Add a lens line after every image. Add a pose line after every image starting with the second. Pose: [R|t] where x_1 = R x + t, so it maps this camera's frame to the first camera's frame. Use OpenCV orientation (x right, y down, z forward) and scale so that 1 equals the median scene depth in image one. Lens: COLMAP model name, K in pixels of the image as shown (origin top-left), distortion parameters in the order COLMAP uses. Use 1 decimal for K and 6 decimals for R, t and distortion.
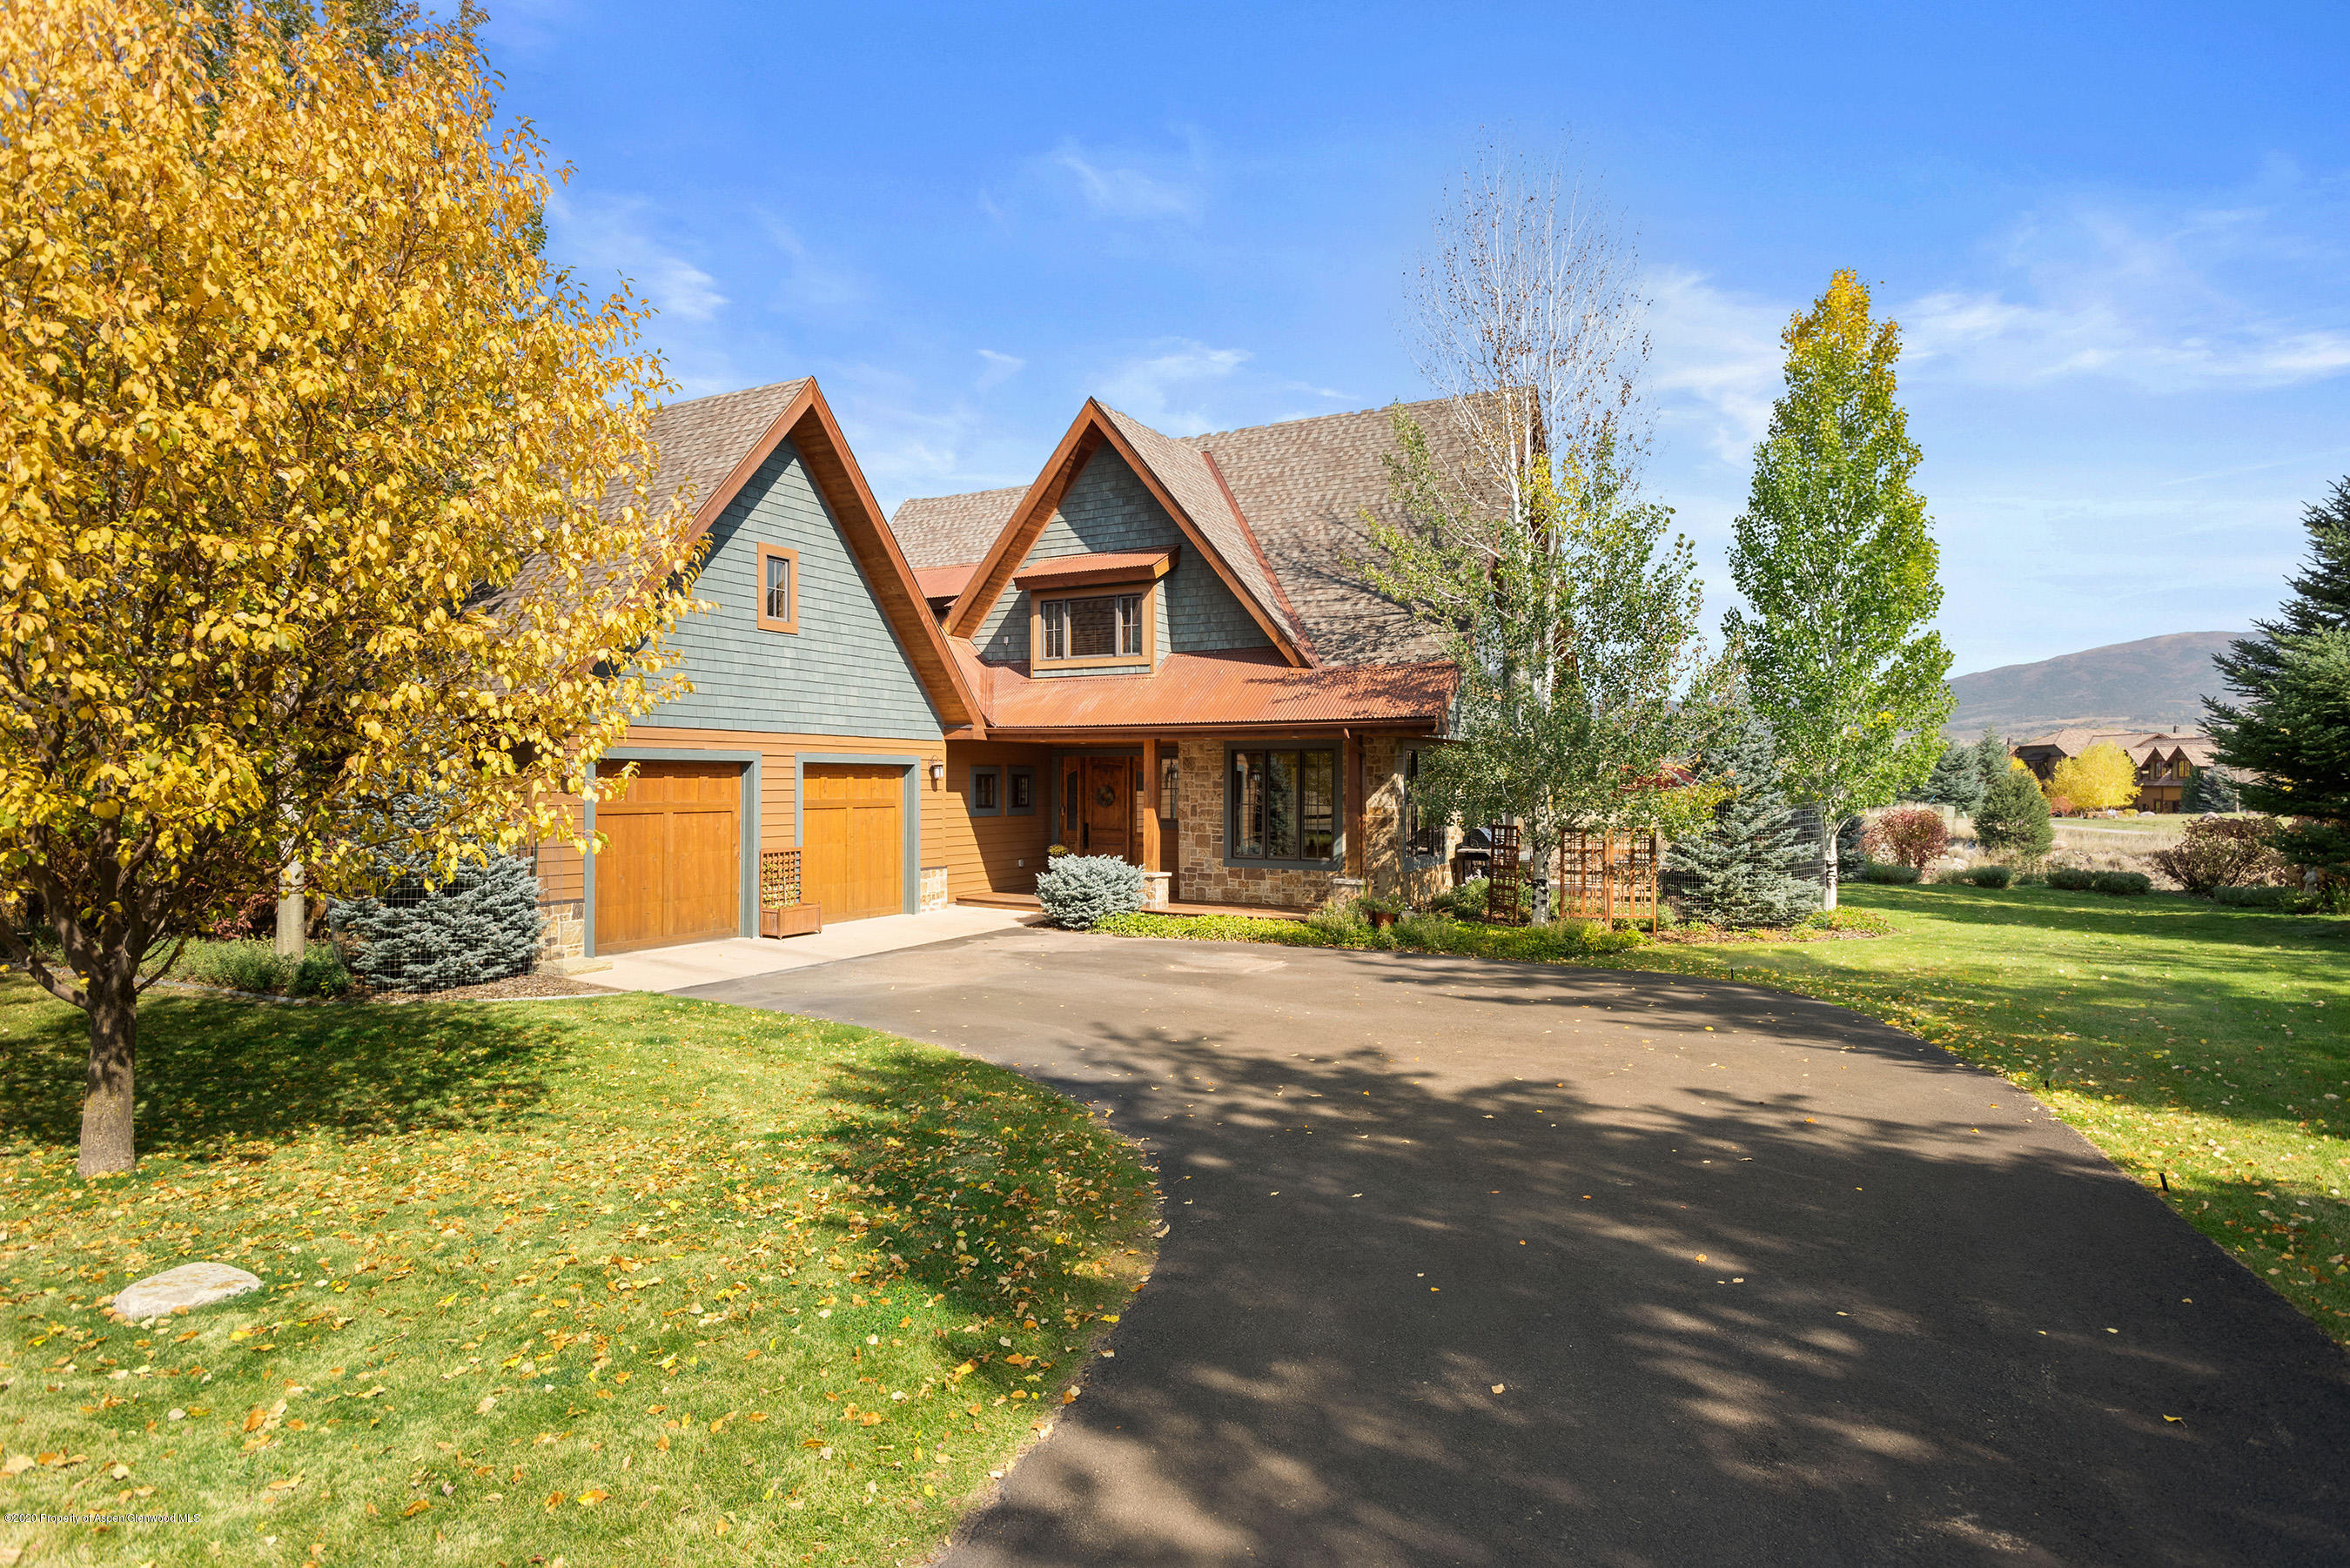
lens RADIAL K [[1305.8, 0, 1175.0], [0, 1305.8, 784.0], [0, 0, 1]] dist [0.026929, -0.001982]
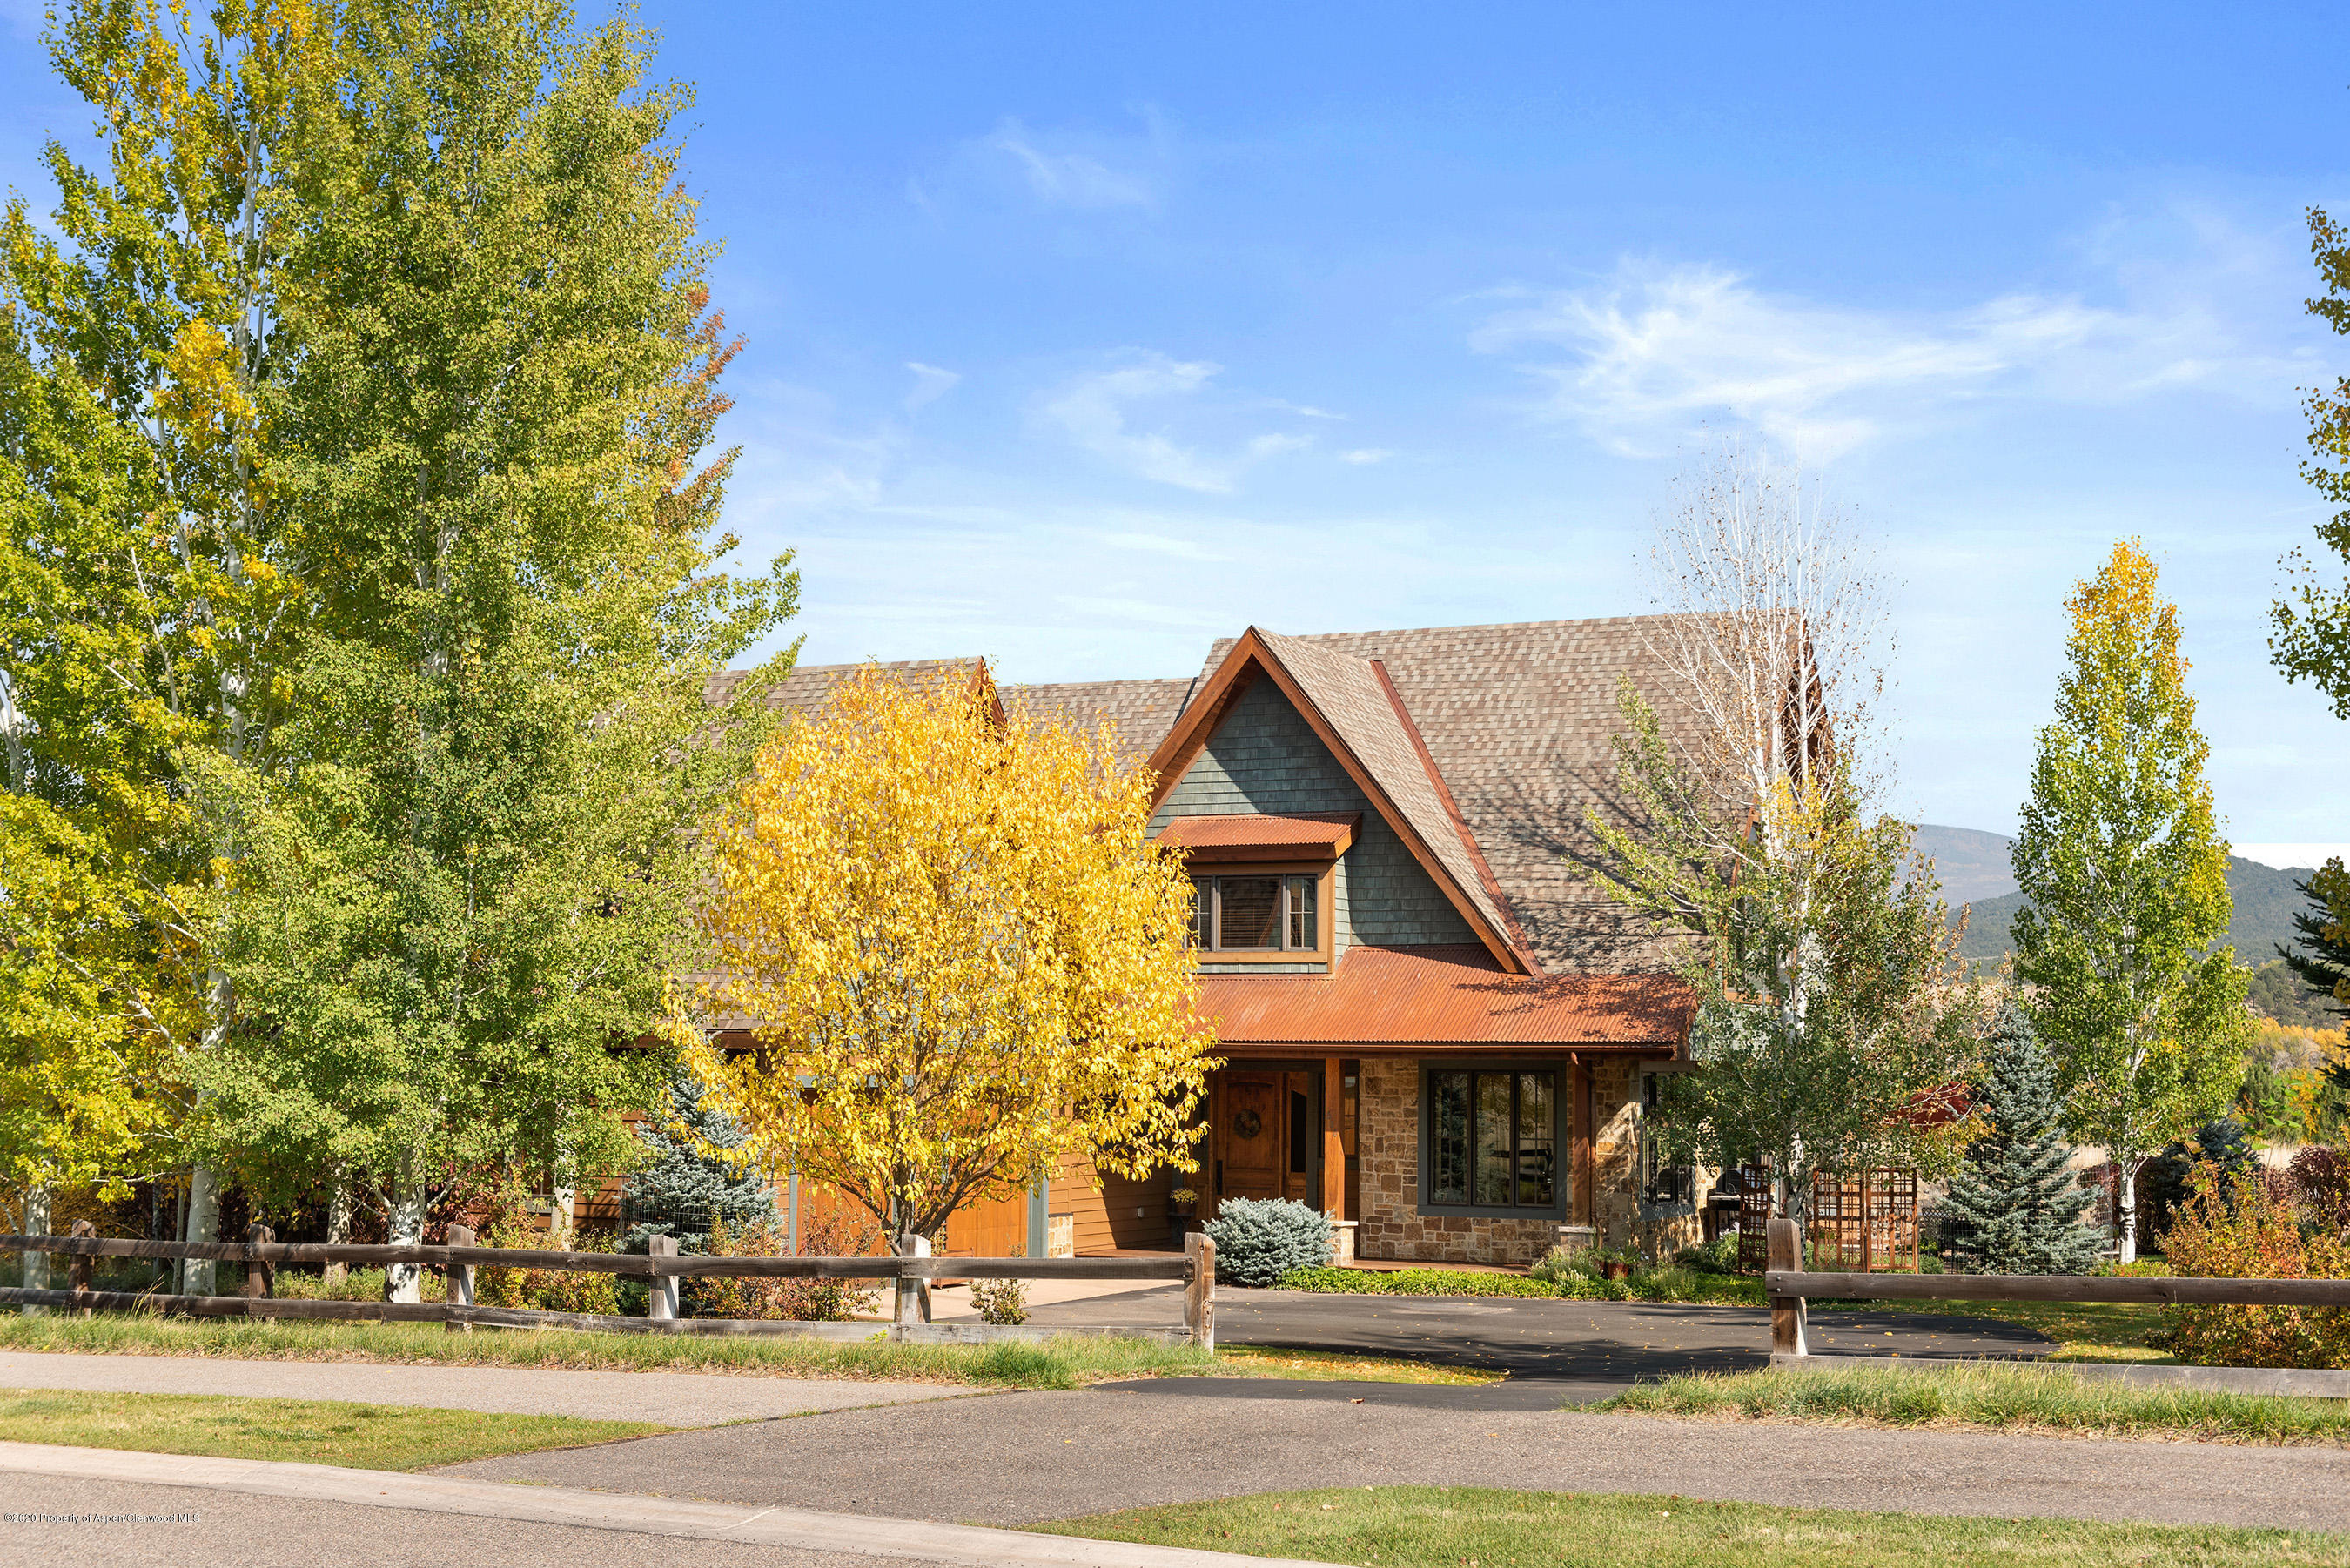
lens RADIAL K [[3052.1, 0, 1175.0], [0, 3052.1, 784.0], [0, 0, 1]] dist [-0.149585, 0.579595]
pose [[0.999755, 0.010650, 0.019386, -0.156222], [-0.008803, 0.995628, -0.092995, -0.026349], [-0.020292, 0.092802, 0.995478, -0.912270]]
